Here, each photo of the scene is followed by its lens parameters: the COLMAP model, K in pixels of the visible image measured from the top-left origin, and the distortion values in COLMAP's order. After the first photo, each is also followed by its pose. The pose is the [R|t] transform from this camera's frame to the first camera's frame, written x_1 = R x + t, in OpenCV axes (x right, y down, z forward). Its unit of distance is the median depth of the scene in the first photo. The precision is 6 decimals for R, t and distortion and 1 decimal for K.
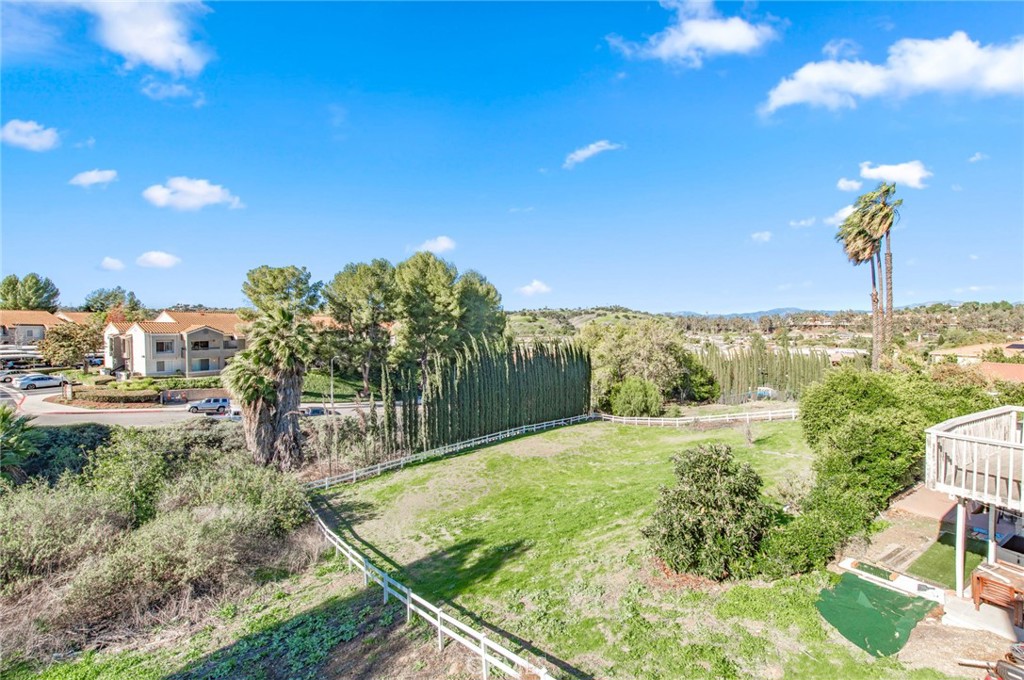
lens RADIAL K [[399.6, 0, 513.1], [0, 399.6, 336.9], [0, 0, 1]] dist [0.021759, -0.006681]
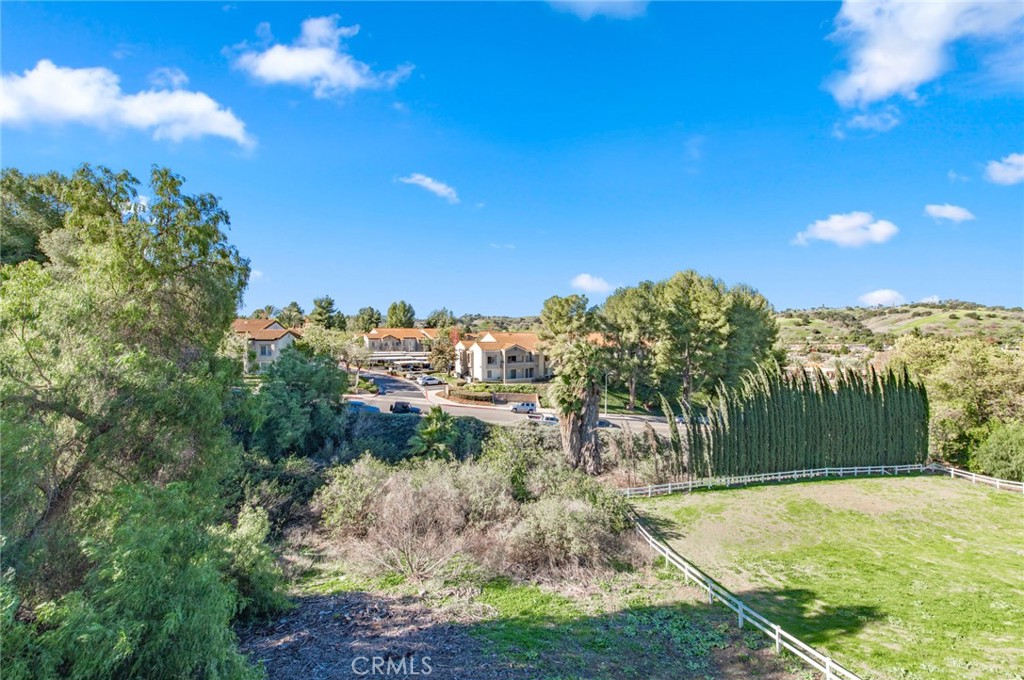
lens RADIAL K [[399.6, 0, 513.1], [0, 399.6, 336.9], [0, 0, 1]] dist [0.021759, -0.006681]
pose [[0.842132, 0.005908, -0.539239, -0.070219], [-0.010516, 0.999930, -0.005468, -0.046253], [0.539169, 0.010275, 0.842135, -0.097847]]
